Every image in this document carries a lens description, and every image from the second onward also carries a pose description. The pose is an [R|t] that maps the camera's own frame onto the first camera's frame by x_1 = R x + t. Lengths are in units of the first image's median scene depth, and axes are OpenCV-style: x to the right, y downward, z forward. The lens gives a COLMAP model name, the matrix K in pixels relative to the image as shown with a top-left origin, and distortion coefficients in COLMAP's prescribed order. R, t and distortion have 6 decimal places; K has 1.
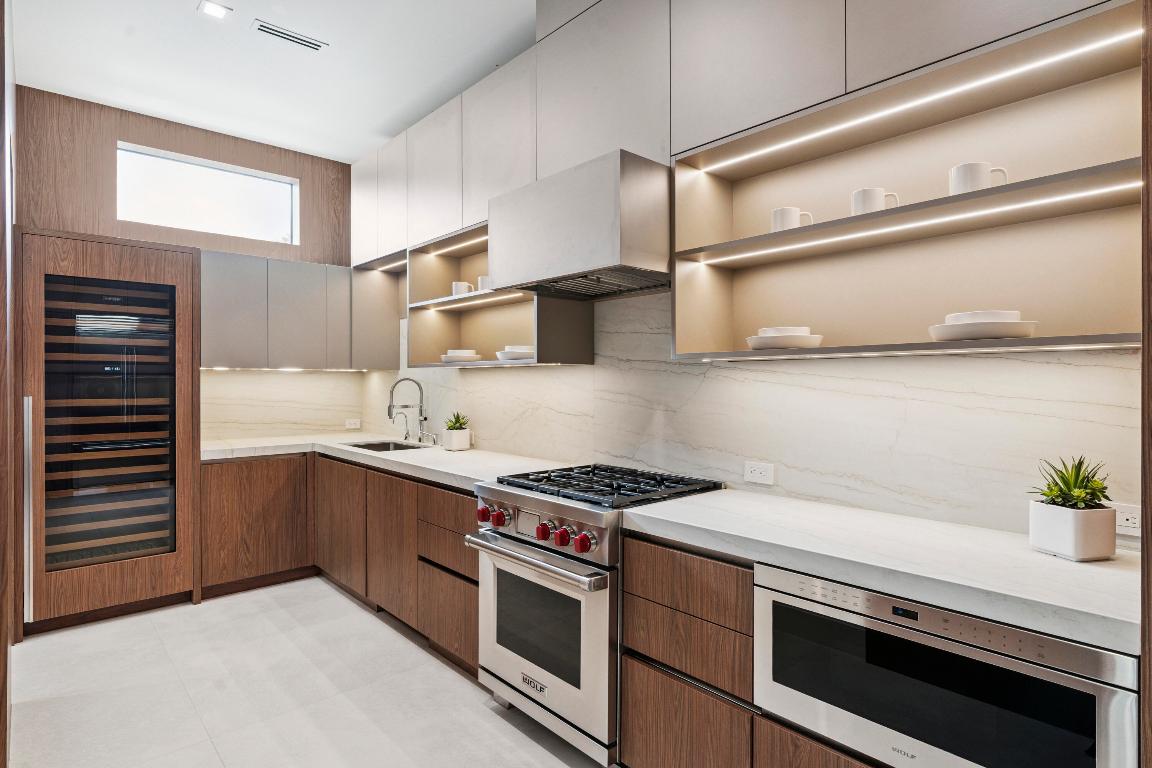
lens RADIAL K [[593.0, 0, 579.2], [0, 593.0, 383.1], [0, 0, 1]] dist [-0.000131, 0.000276]
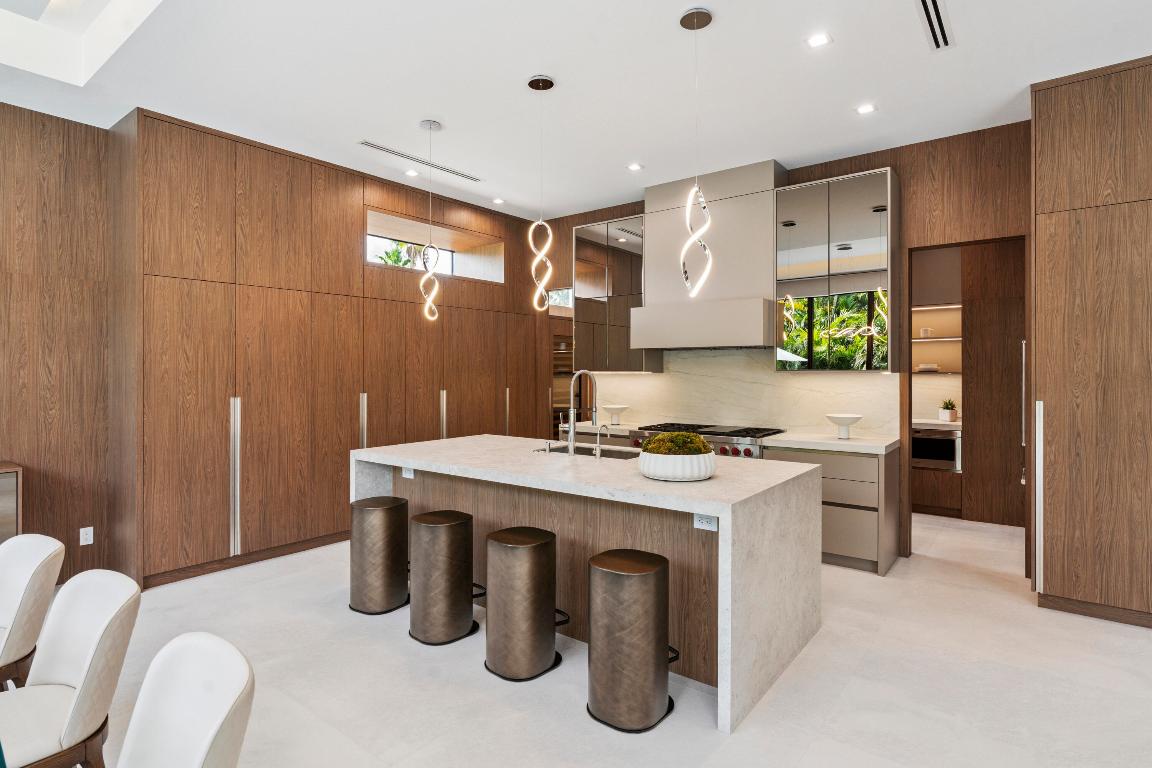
lens RADIAL K [[593.0, 0, 572.0], [0, 593.0, 387.0], [0, 0, 1]] dist [-0.000131, 0.000276]
pose [[0.986114, -0.013575, 0.165514, -2.609454], [0.012938, 0.999904, 0.004923, -0.016315], [-0.165565, -0.002713, 0.986195, -2.834429]]
